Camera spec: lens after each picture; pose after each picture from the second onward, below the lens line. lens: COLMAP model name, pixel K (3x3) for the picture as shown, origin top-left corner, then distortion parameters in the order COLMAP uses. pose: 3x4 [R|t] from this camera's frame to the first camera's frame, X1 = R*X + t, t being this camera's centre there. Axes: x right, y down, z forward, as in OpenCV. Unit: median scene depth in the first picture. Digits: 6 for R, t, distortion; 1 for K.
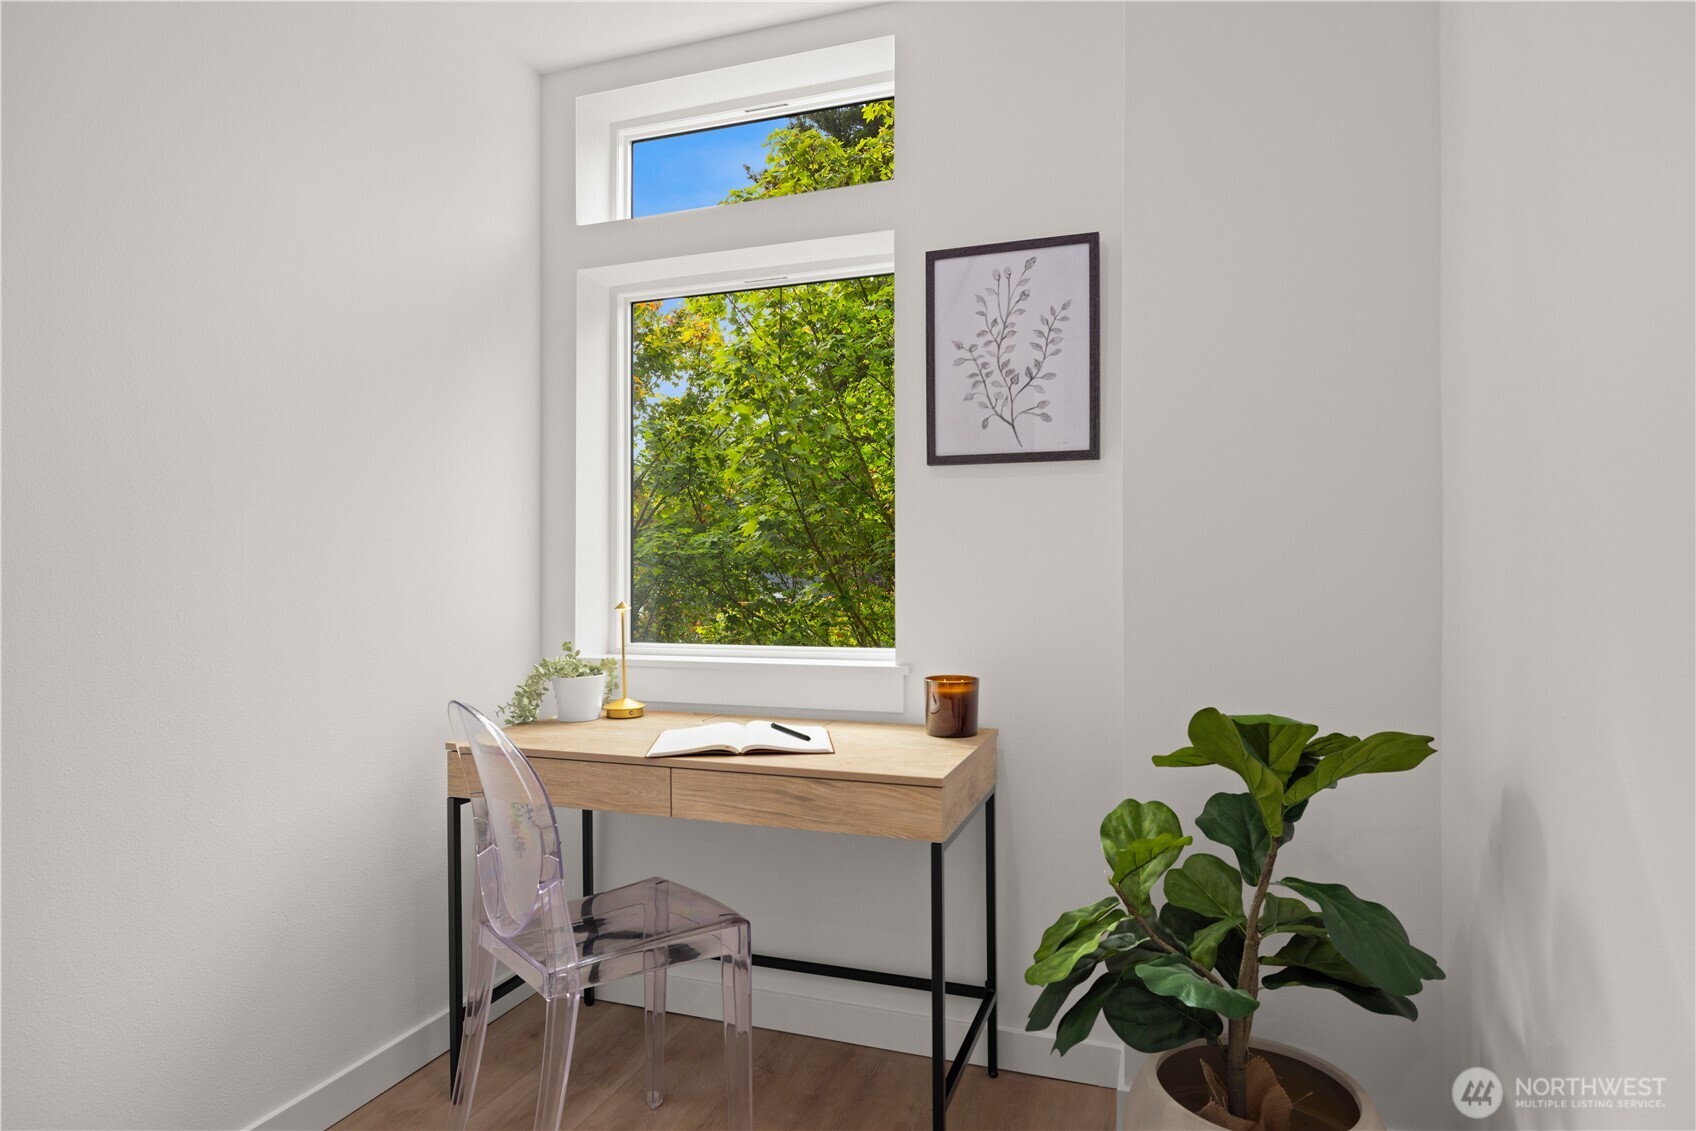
lens RADIAL K [[961.3, 0, 845.8], [0, 961.3, 565.1], [0, 0, 1]] dist [0.000267, -0.002803]
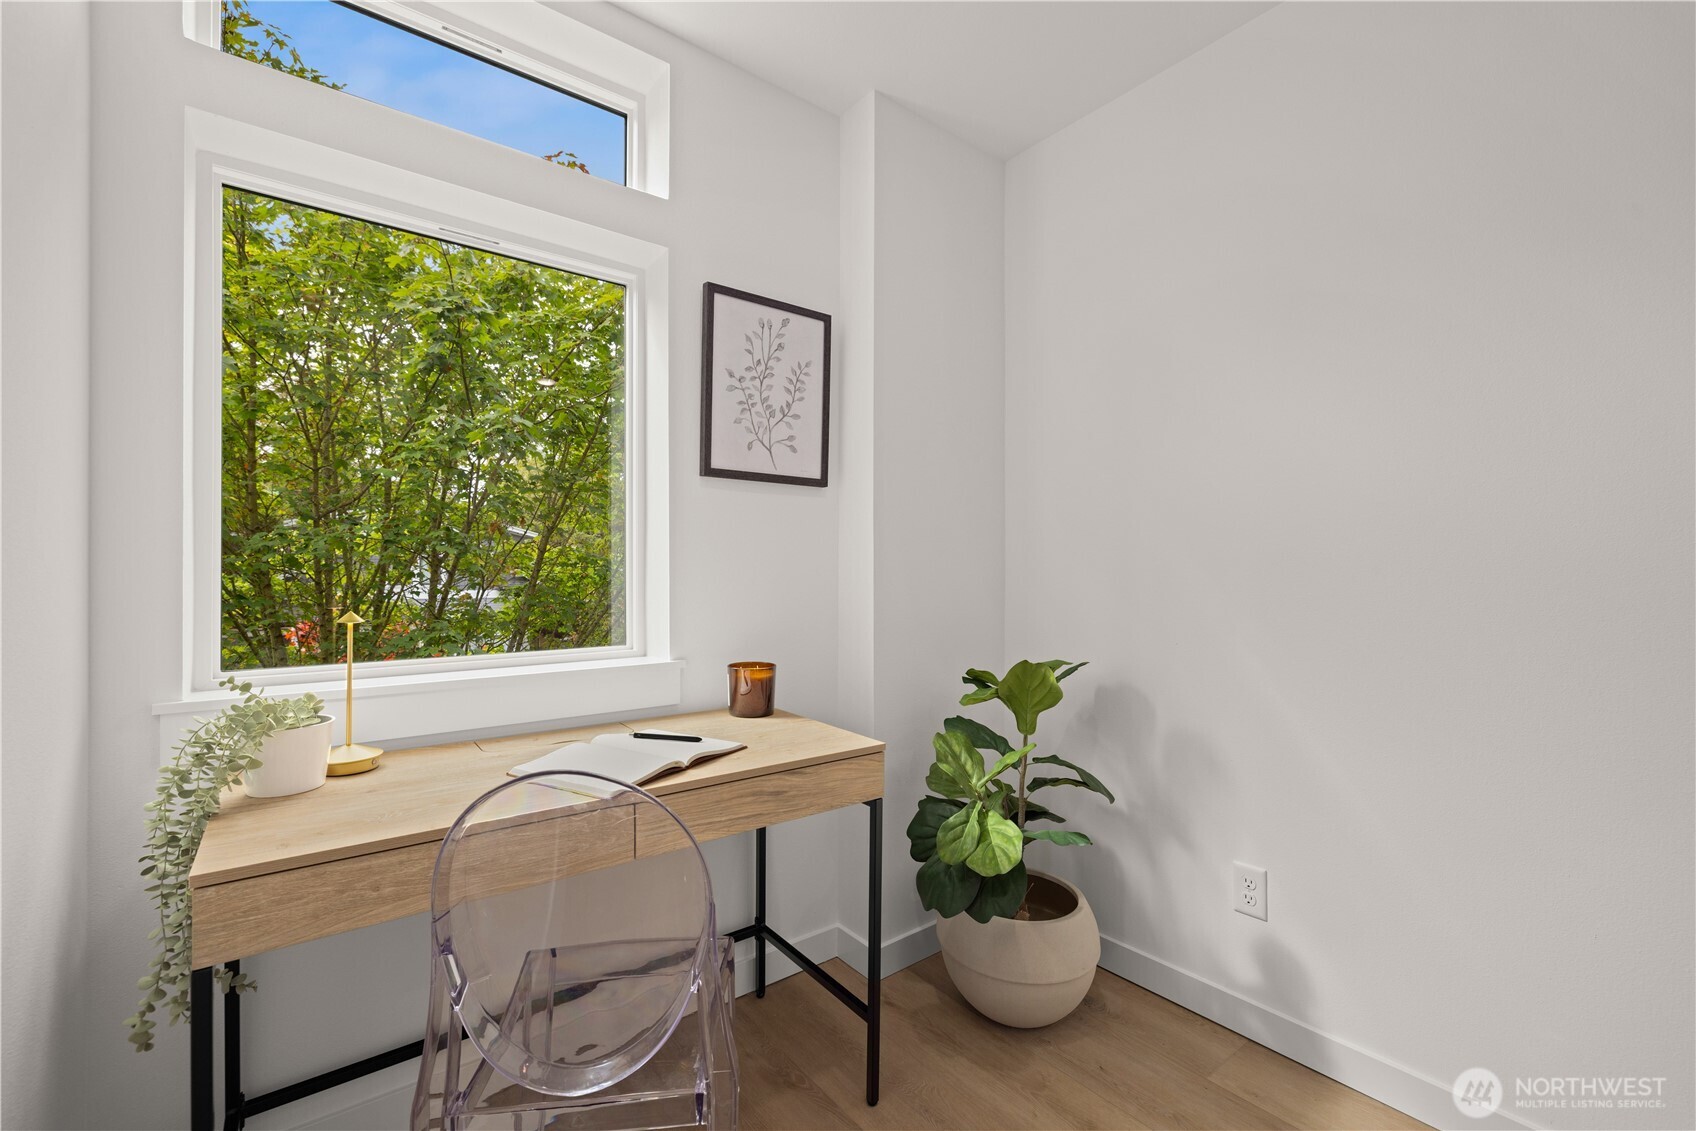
lens RADIAL K [[714.4, 0, 846.8], [0, 714.4, 571.1], [0, 0, 1]] dist [-0.001110, 0.000300]
pose [[0.534469, 0.001334, 0.845187, -0.536535], [-0.010183, 0.999936, 0.004862, 0.000238], [-0.845127, -0.011205, 0.534449, 0.435916]]
